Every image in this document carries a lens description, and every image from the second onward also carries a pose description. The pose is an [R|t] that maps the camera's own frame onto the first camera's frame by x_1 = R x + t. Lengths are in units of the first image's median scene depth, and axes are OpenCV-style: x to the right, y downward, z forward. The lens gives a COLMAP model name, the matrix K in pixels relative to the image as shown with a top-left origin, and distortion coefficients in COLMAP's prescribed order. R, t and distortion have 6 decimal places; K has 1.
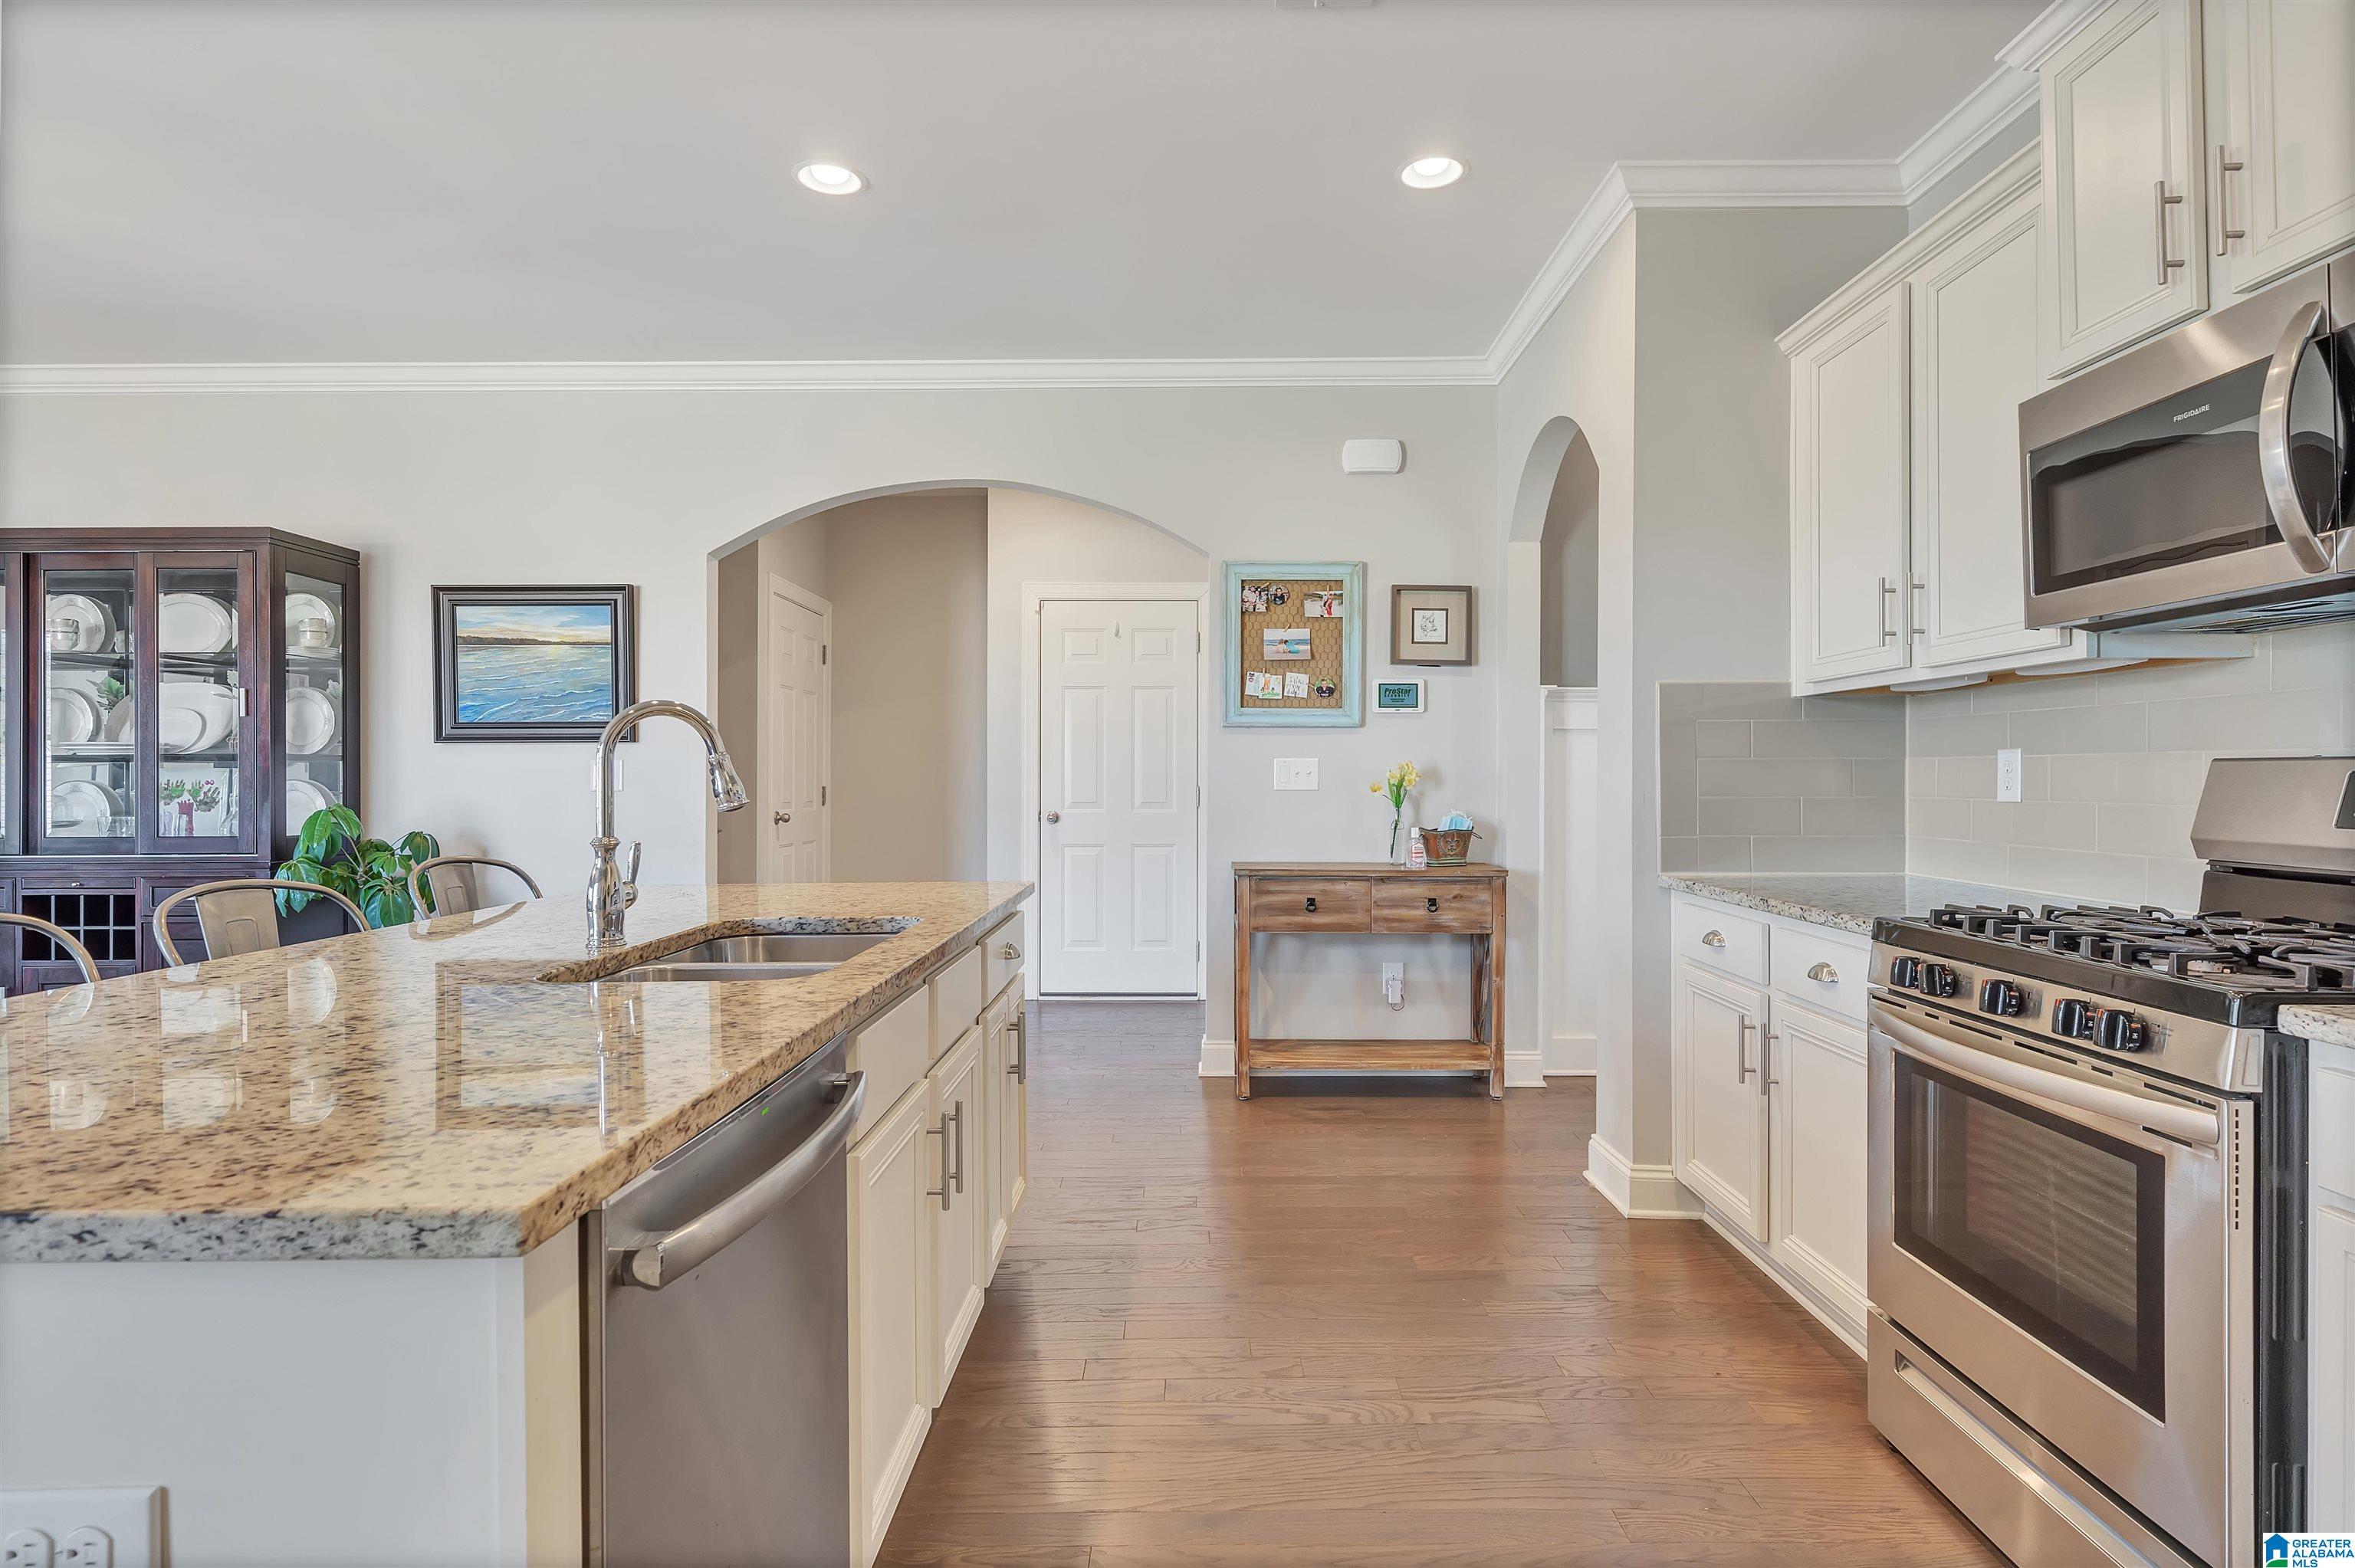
lens RADIAL K [[1222.7, 0, 1174.3], [0, 1222.7, 773.7], [0, 0, 1]] dist [0.006549, 0.002587]
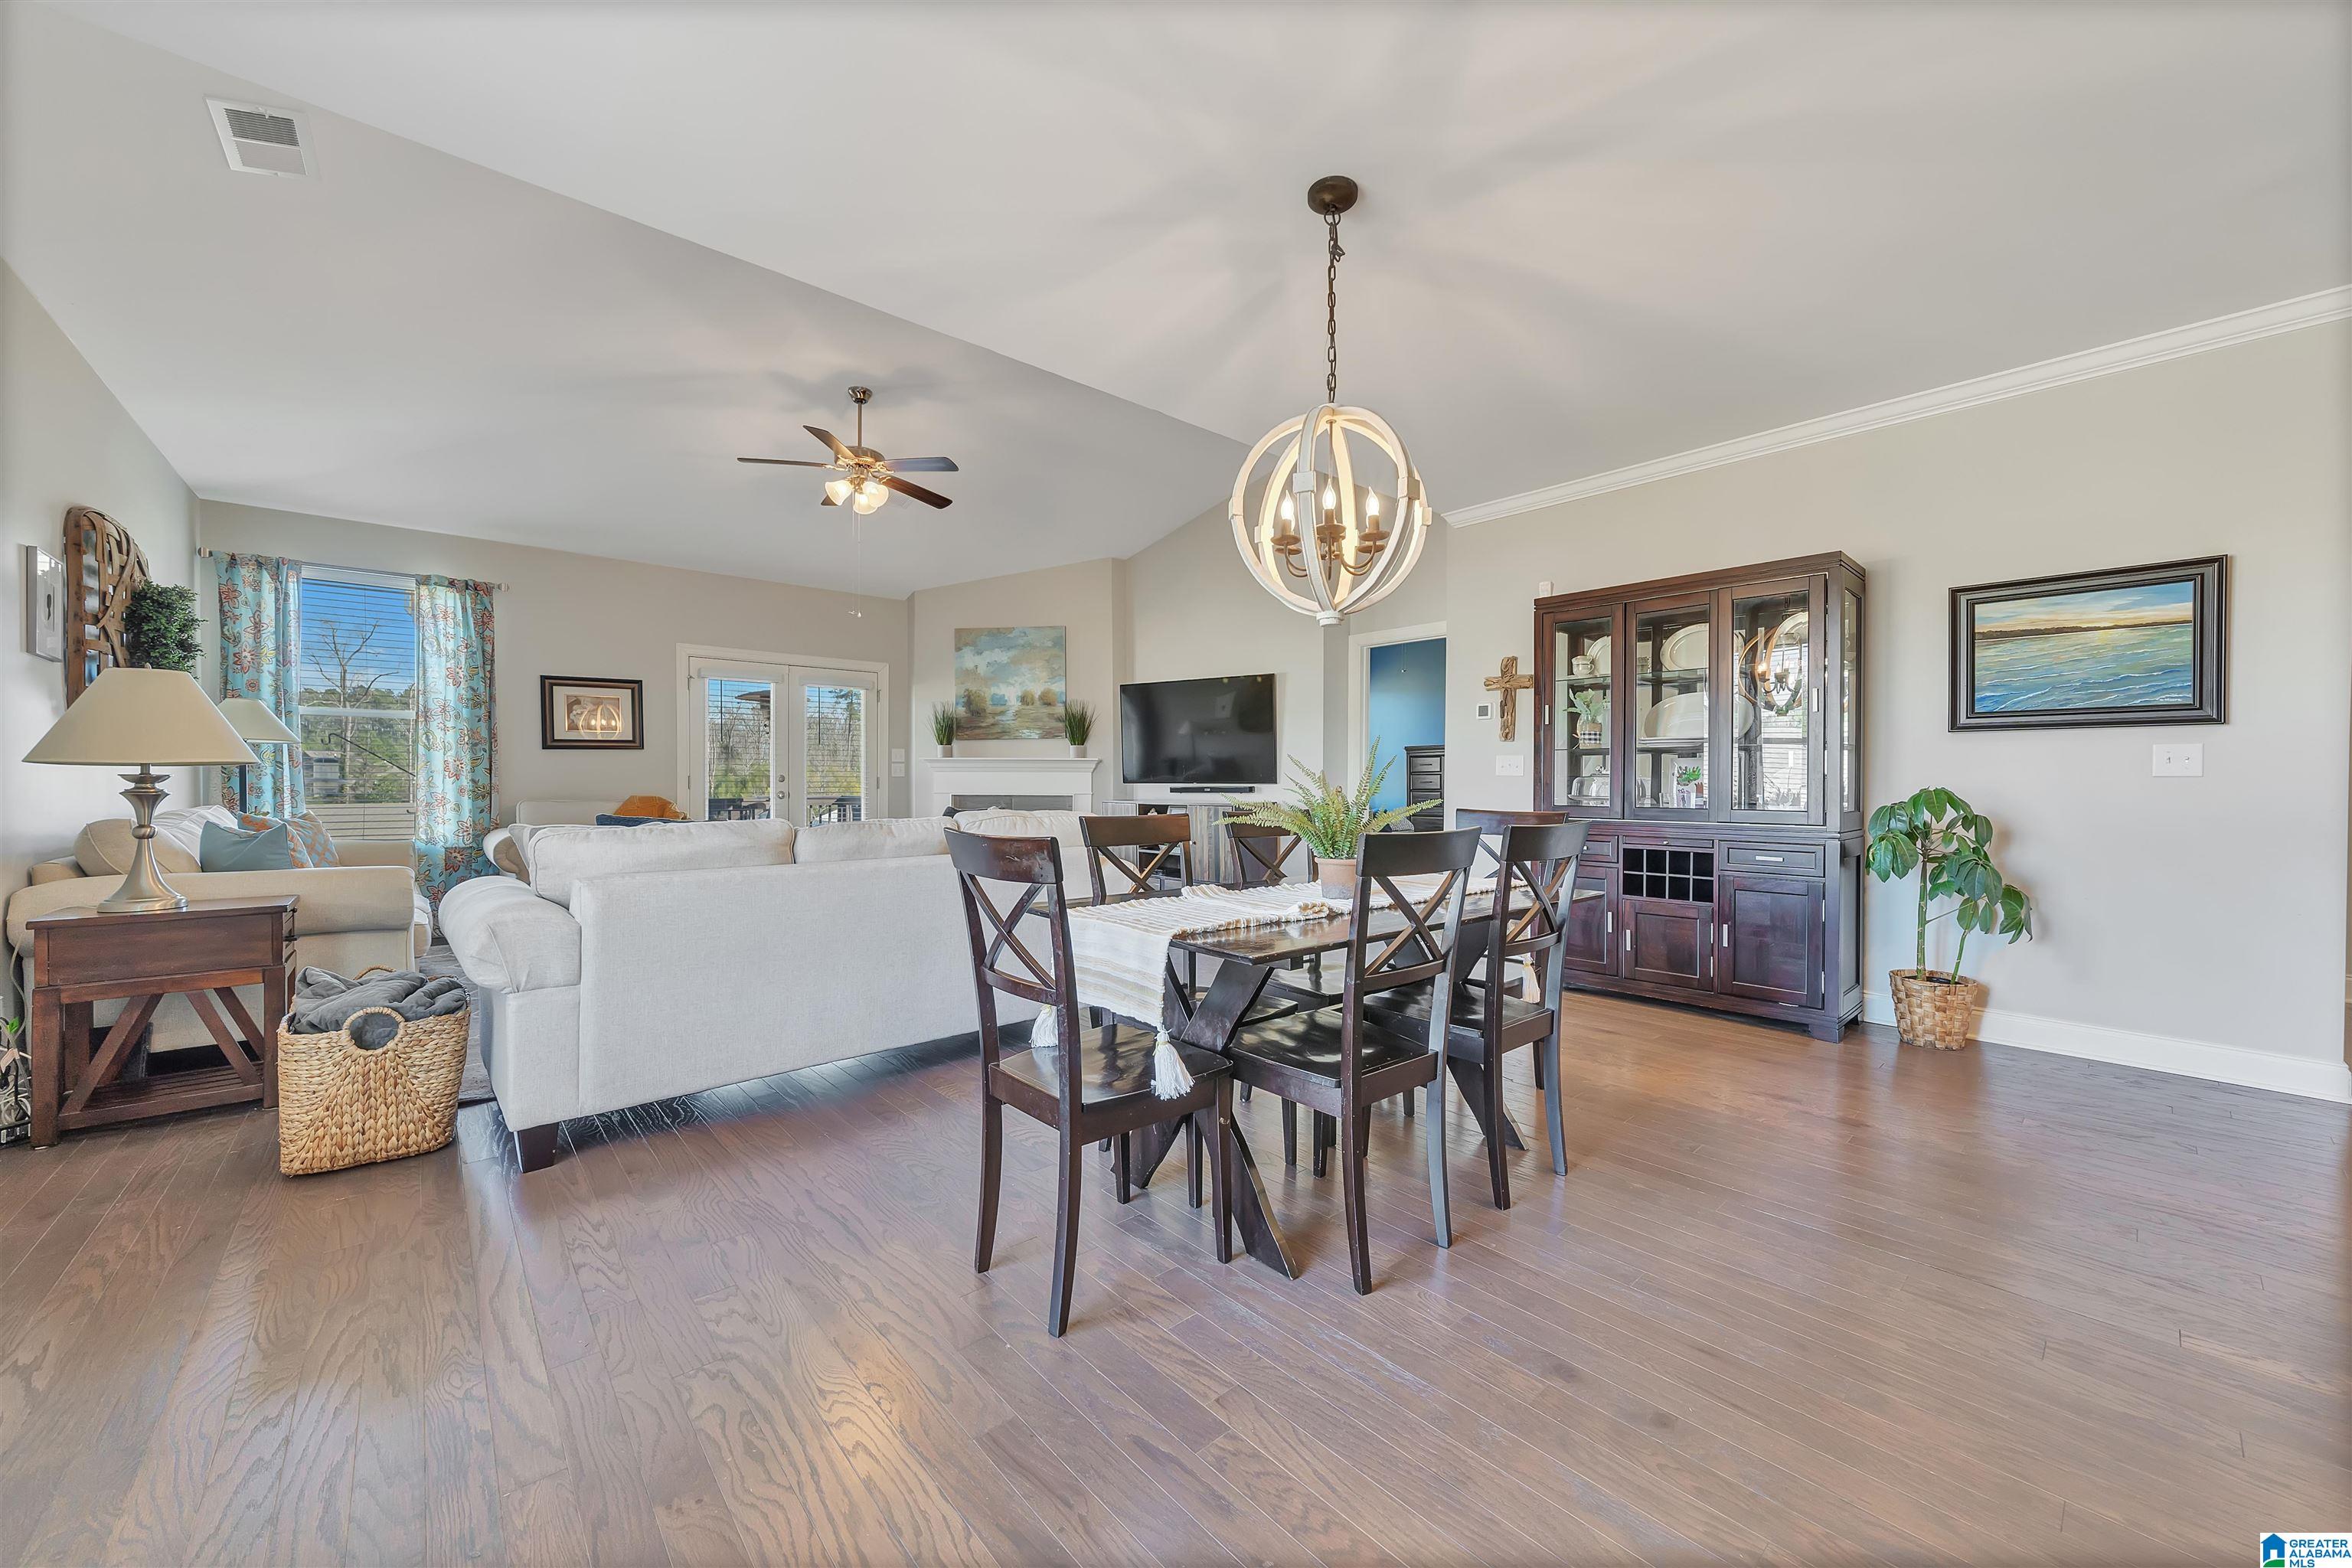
lens RADIAL K [[878.1, 0, 1184.0], [0, 878.1, 782.5], [0, 0, 1]] dist [-0.002031, -0.000638]
pose [[0.659794, 0.006932, -0.751414, -0.469760], [-0.000488, 0.999961, 0.008796, 0.013694], [0.751446, -0.005437, 0.659772, -0.035919]]
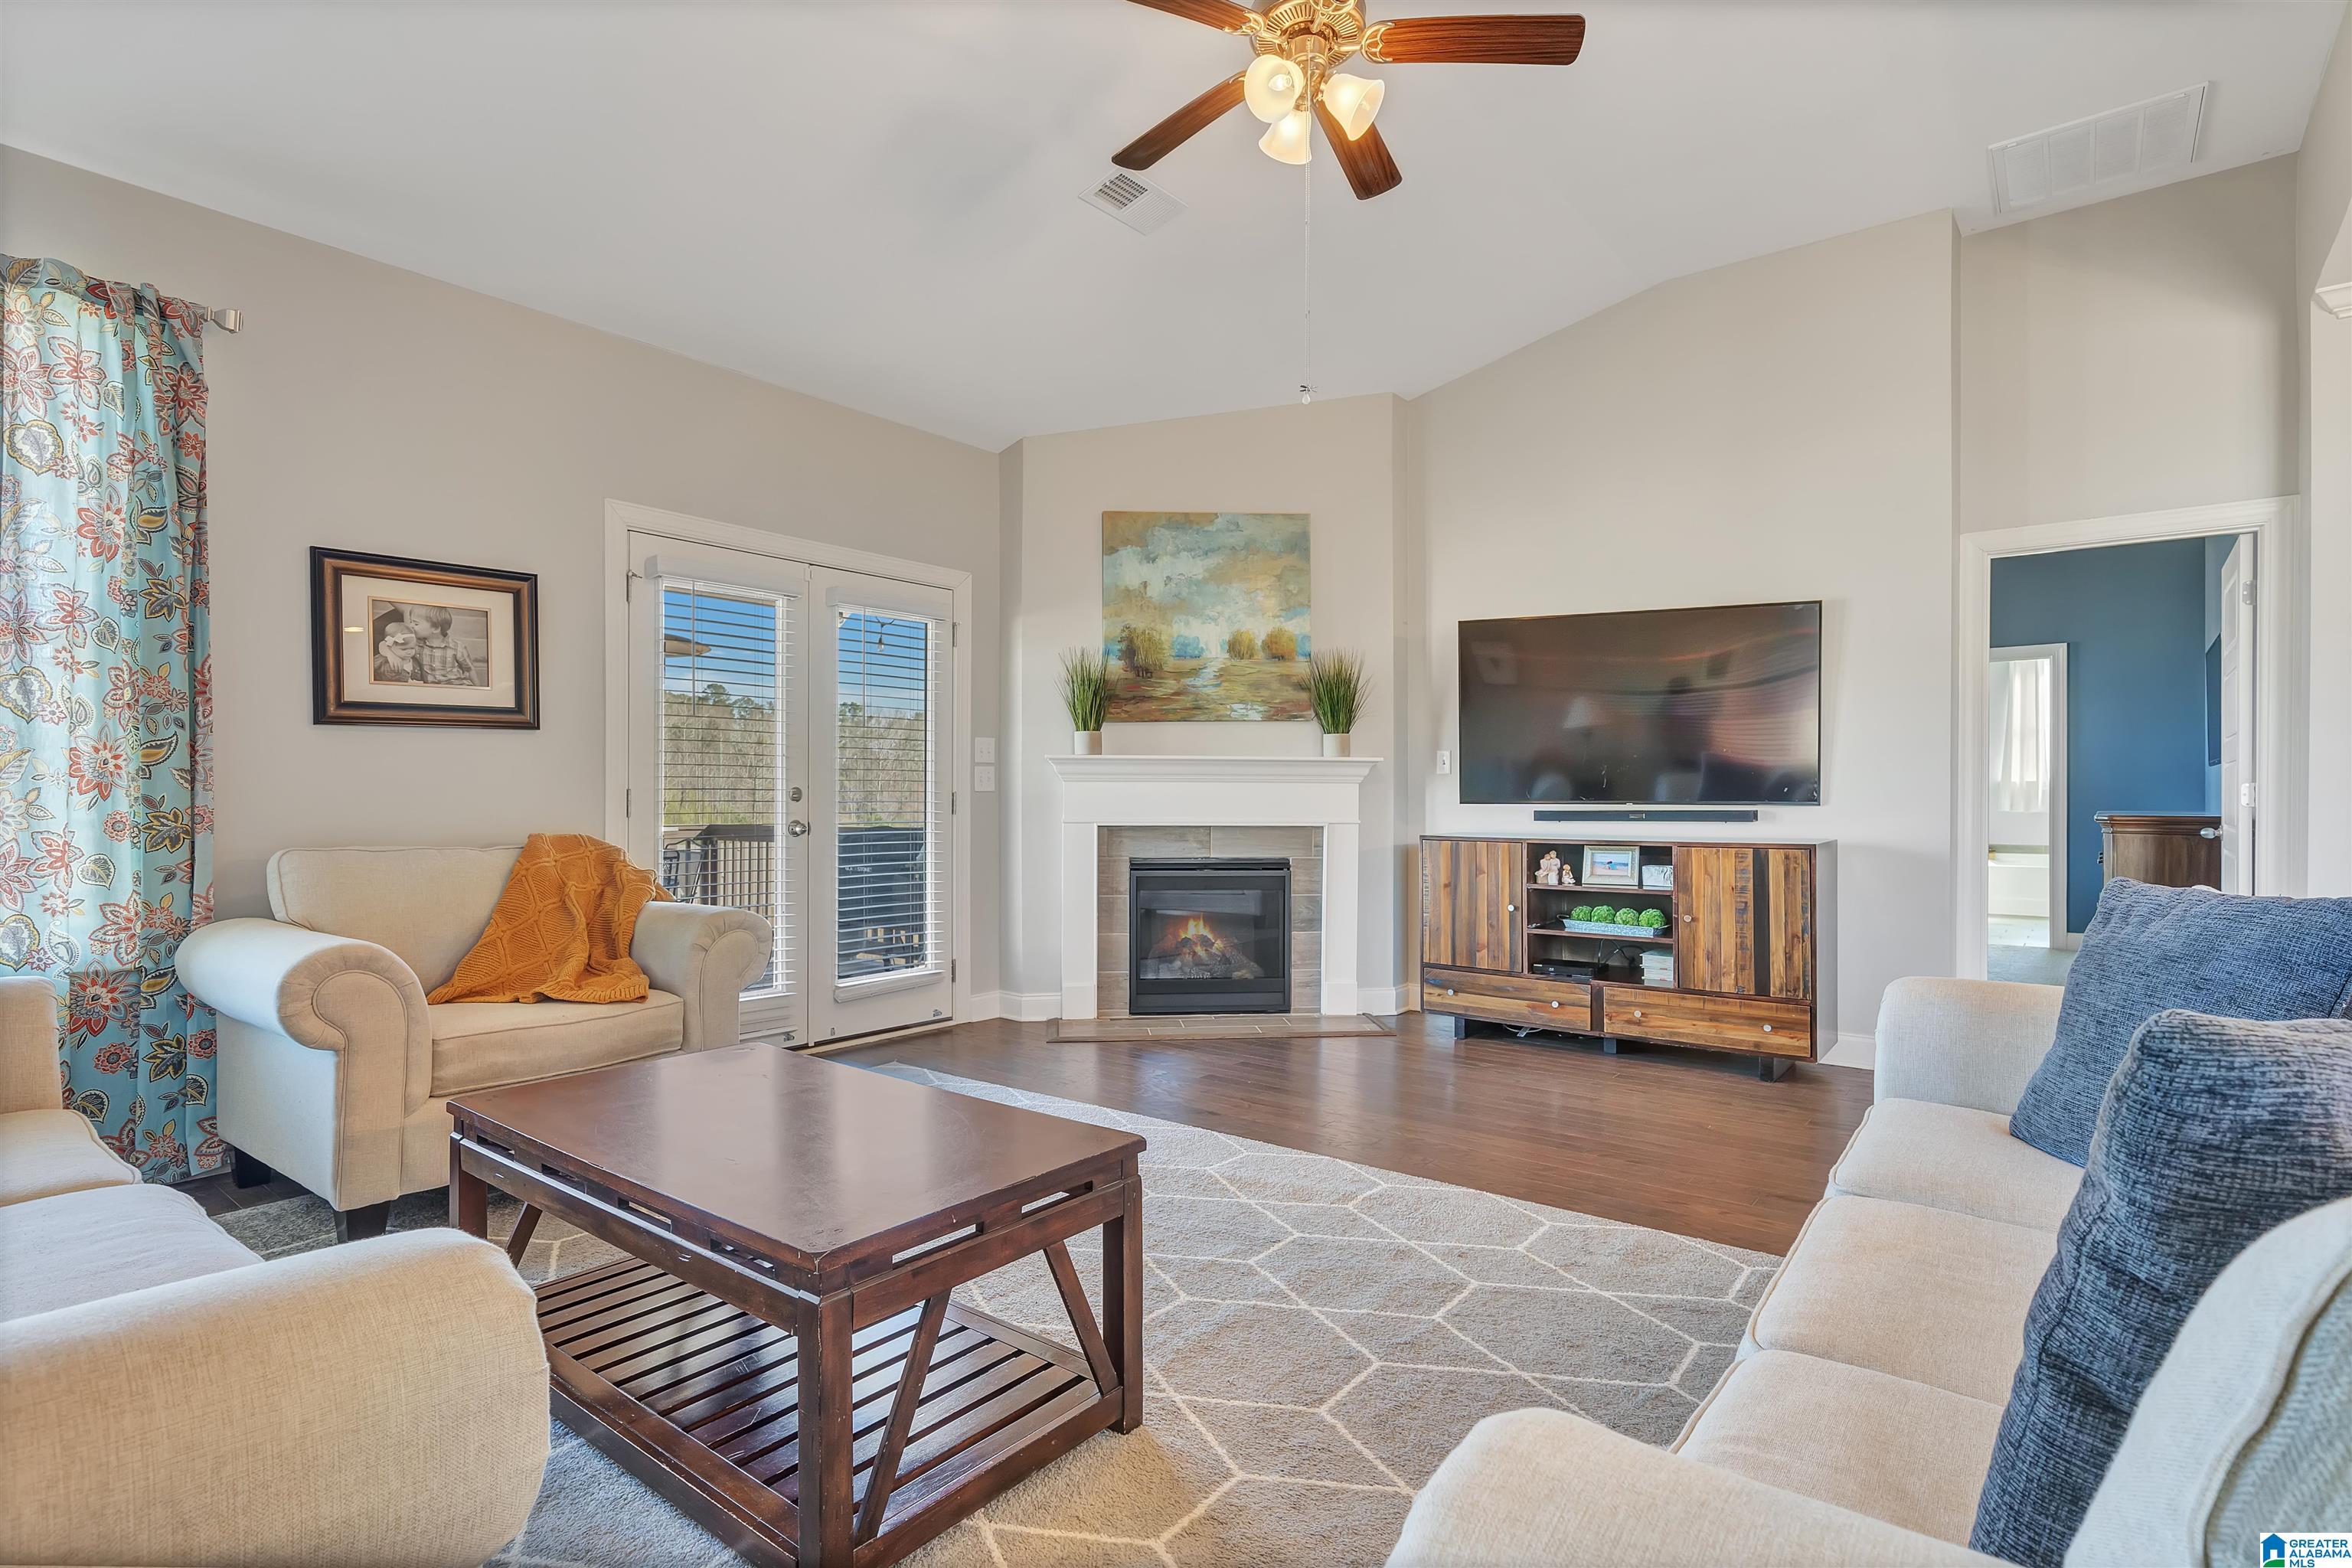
lens RADIAL K [[1142.2, 0, 1183.0], [0, 1142.2, 787.0], [0, 0, 1]] dist [-0.003232, -0.000815]
pose [[0.788991, 0.002433, -0.614400, -1.244888], [-0.002750, 0.999996, 0.000429, 0.013284], [0.614398, 0.001351, 0.788995, -0.121085]]
